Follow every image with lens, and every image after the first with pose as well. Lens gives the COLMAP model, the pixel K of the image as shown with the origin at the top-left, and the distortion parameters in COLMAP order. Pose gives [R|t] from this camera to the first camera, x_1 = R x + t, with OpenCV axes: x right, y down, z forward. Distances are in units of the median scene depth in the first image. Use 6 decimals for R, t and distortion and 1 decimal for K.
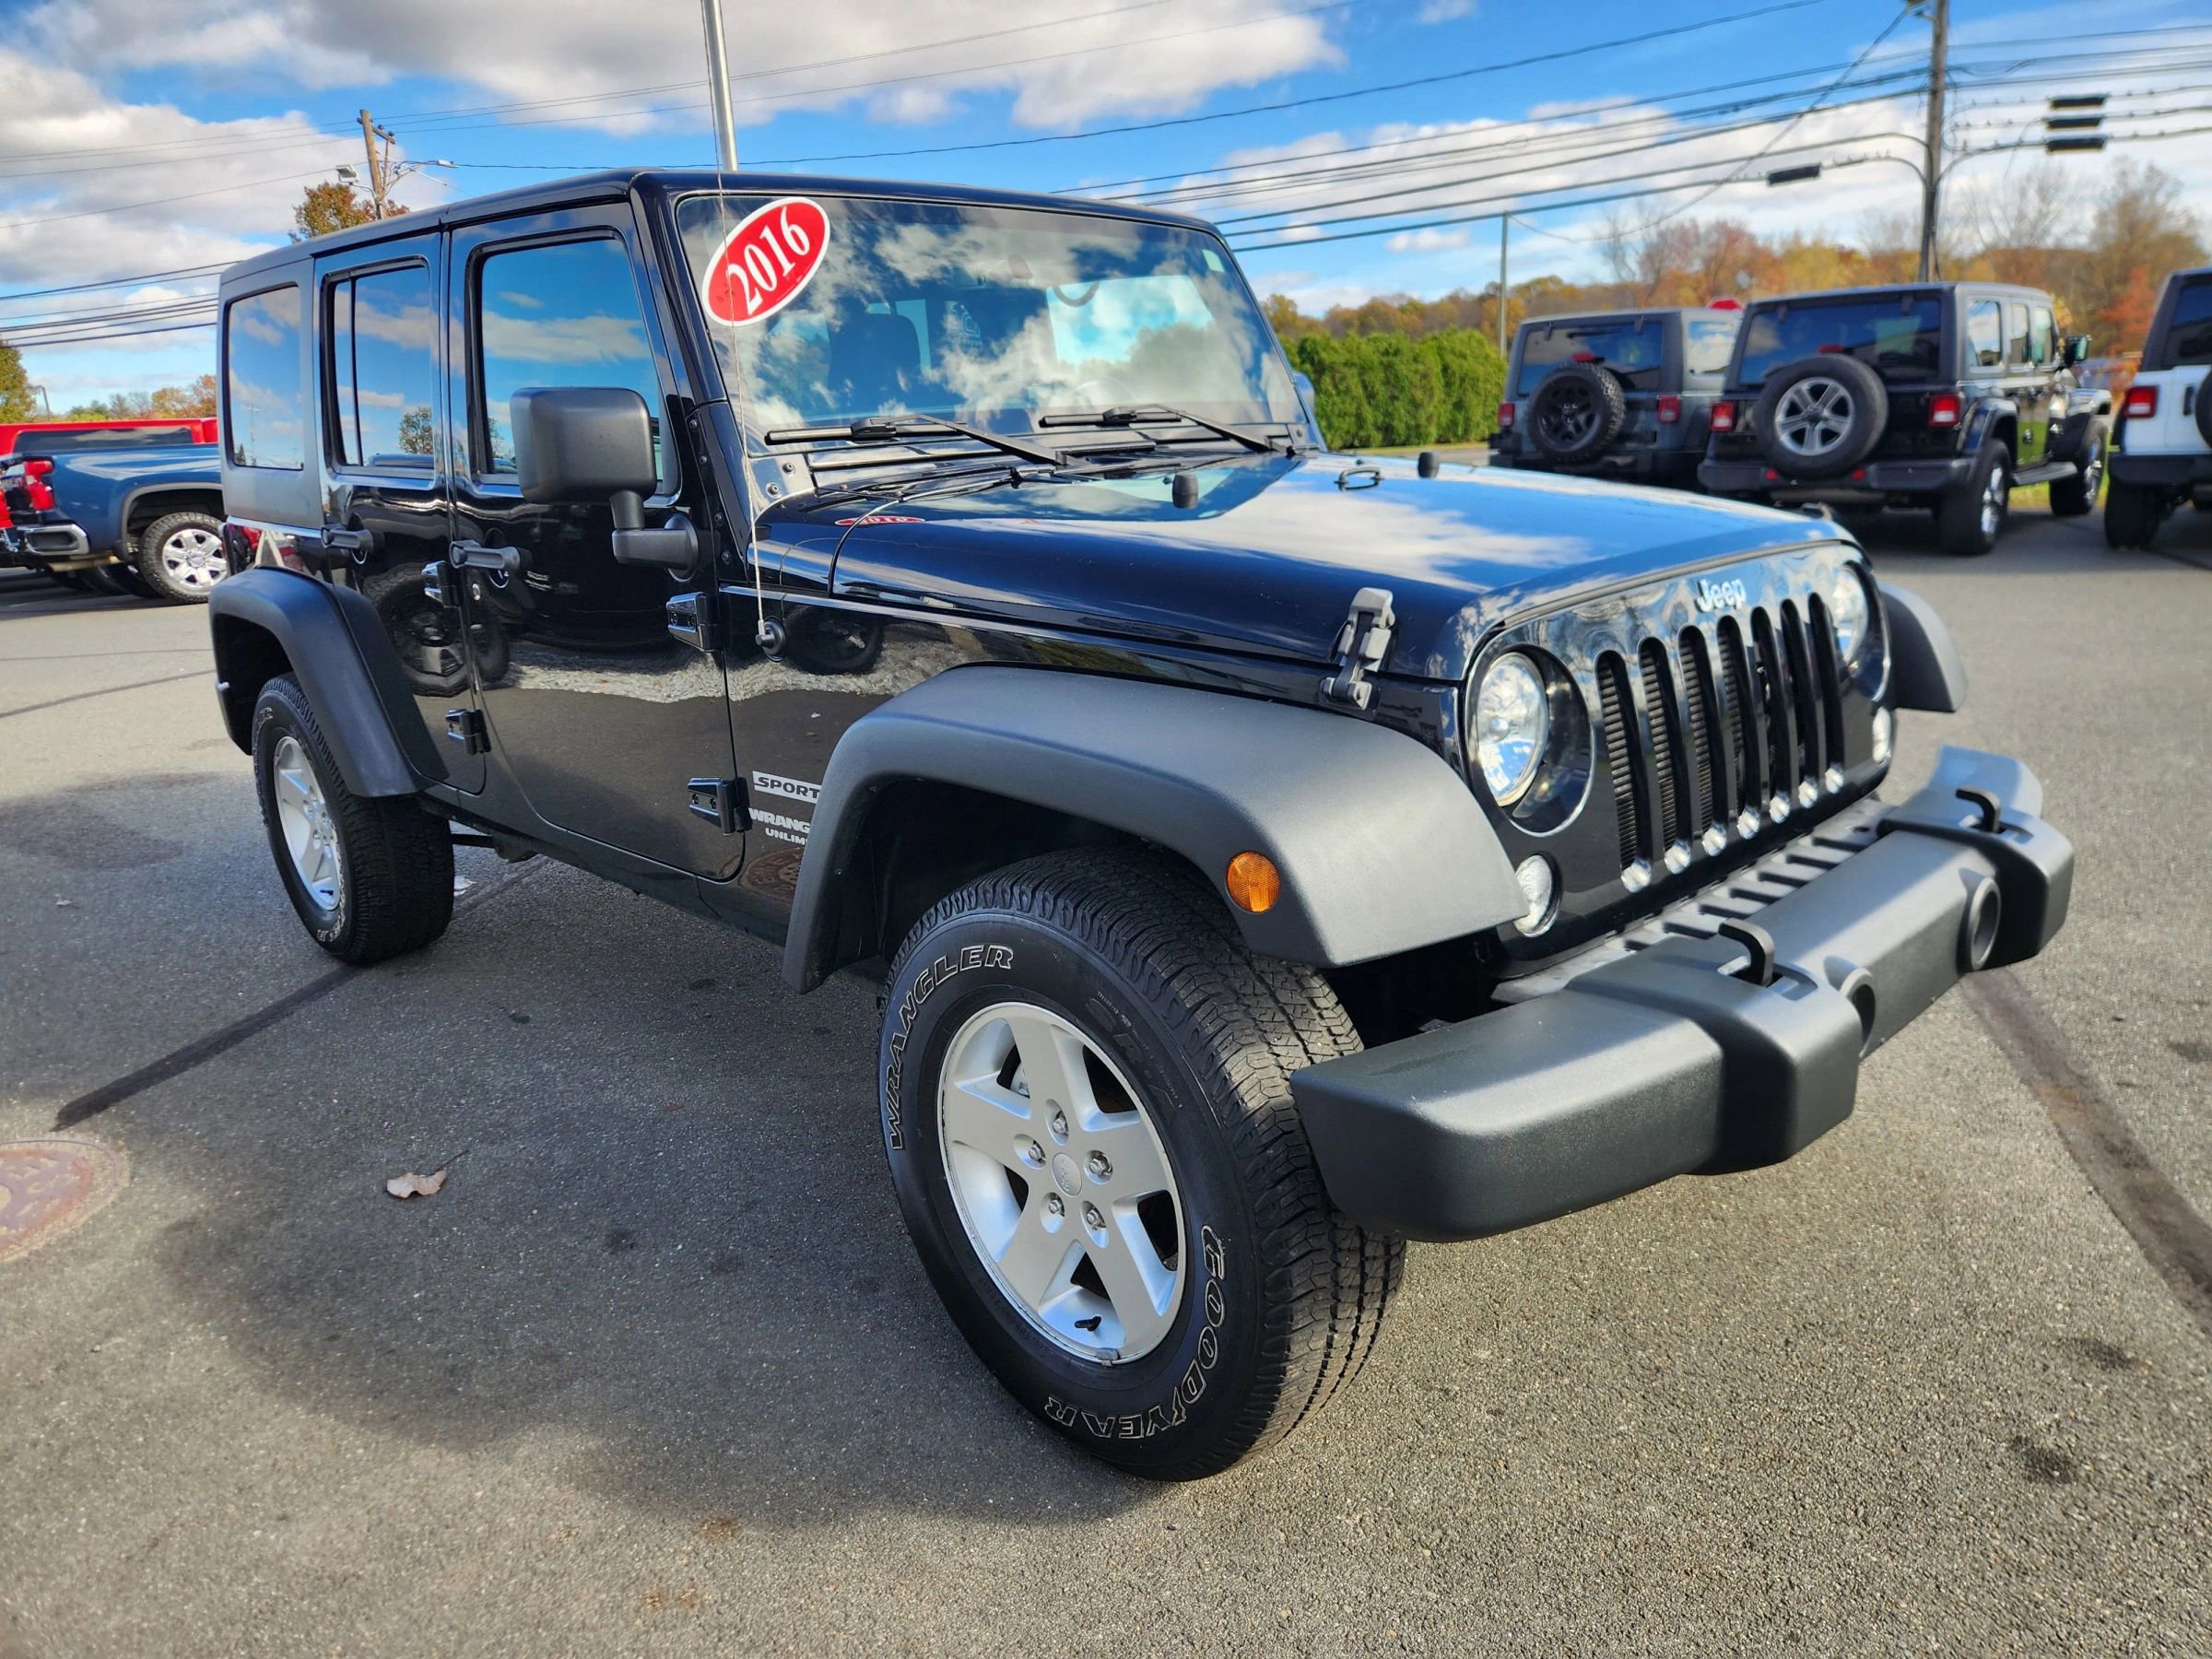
lens RADIAL K [[1503.4, 0, 1102.3], [0, 1503.4, 782.4], [0, 0, 1]] dist [0.061559, -0.052519]
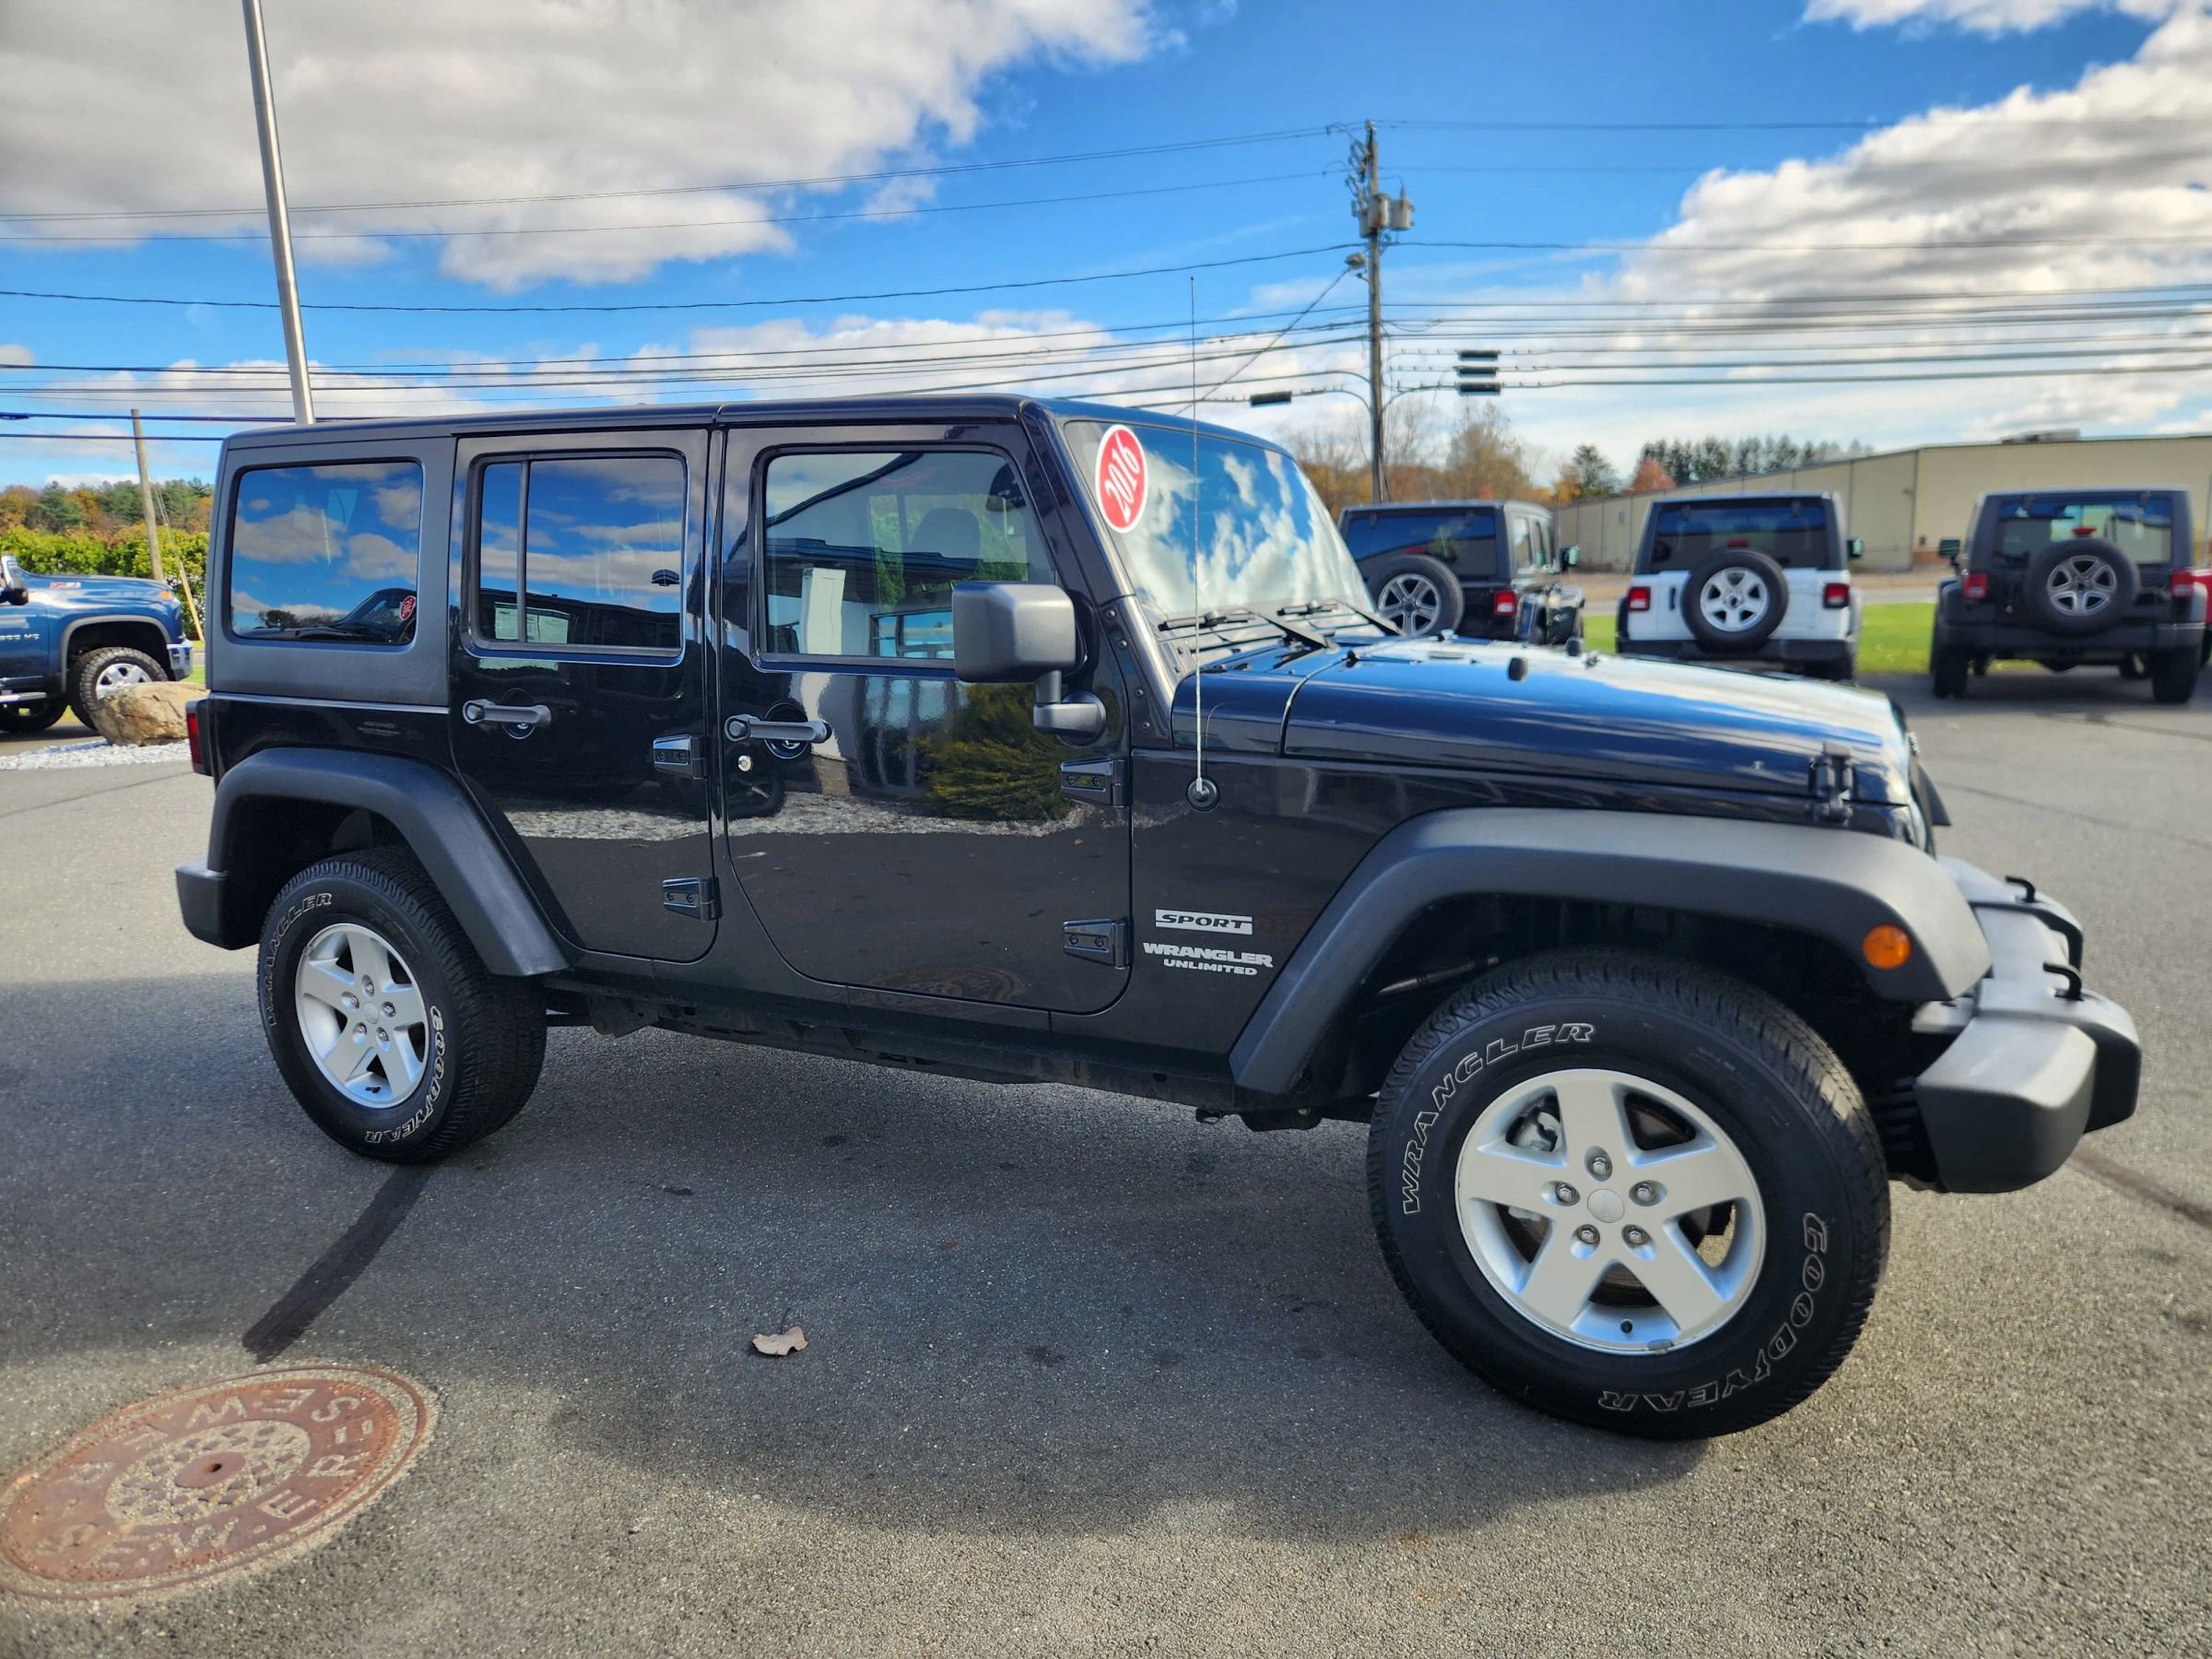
lens RADIAL K [[1503.4, 0, 1102.3], [0, 1503.4, 782.4], [0, 0, 1]] dist [0.061559, -0.052519]
pose [[0.943724, -0.023455, 0.329902, -0.159855], [0.059771, 0.993153, -0.100372, 0.002157], [-0.325289, 0.114442, 0.938664, -0.017633]]
